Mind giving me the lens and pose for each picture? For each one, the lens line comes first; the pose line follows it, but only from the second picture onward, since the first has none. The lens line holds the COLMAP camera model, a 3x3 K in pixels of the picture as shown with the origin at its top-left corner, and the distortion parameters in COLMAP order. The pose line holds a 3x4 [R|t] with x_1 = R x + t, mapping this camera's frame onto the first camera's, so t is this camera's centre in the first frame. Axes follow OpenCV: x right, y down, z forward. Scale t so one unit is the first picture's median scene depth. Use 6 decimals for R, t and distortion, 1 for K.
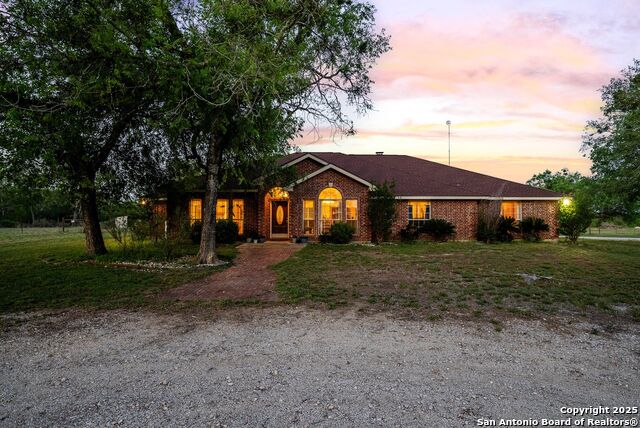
lens RADIAL K [[371.4, 0, 320.0], [0, 371.4, 214.0], [0, 0, 1]] dist [0.039018, 0.000050]
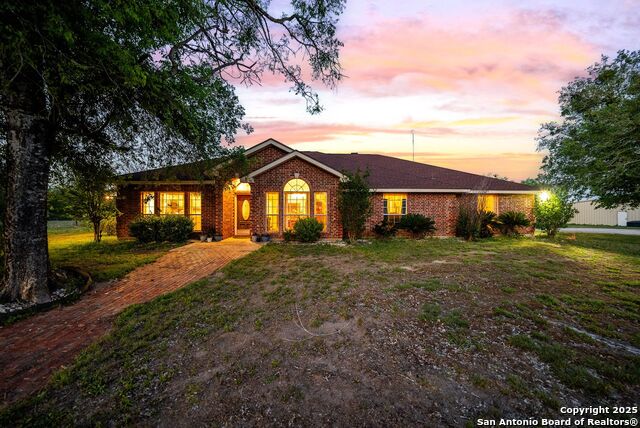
lens RADIAL K [[237.9, 0, 320.0], [0, 237.9, 214.0], [0, 0, 1]] dist [-0.001431, -0.000044]
pose [[0.999997, -0.001707, 0.001953, 0.081950], [0.001667, 0.999786, 0.020624, 0.001770], [-0.001988, -0.020621, 0.999785, 0.424285]]
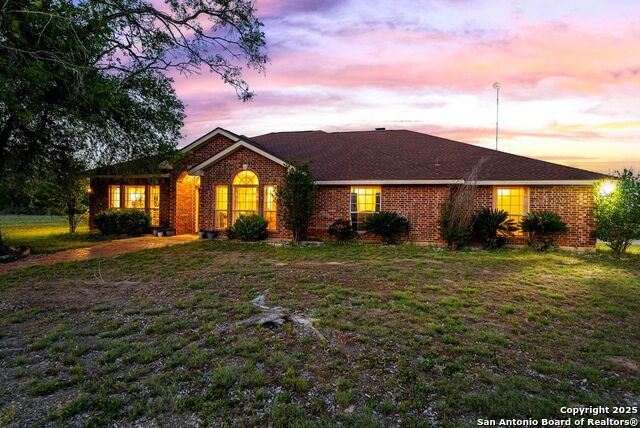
lens RADIAL K [[371.4, 0, 320.0], [0, 371.4, 214.0], [0, 0, 1]] dist [0.039018, 0.000050]
pose [[0.948094, 0.017595, -0.317502, 0.431431], [-0.011407, 0.999707, 0.021337, 0.003578], [0.317785, -0.016607, 0.948017, 0.288121]]
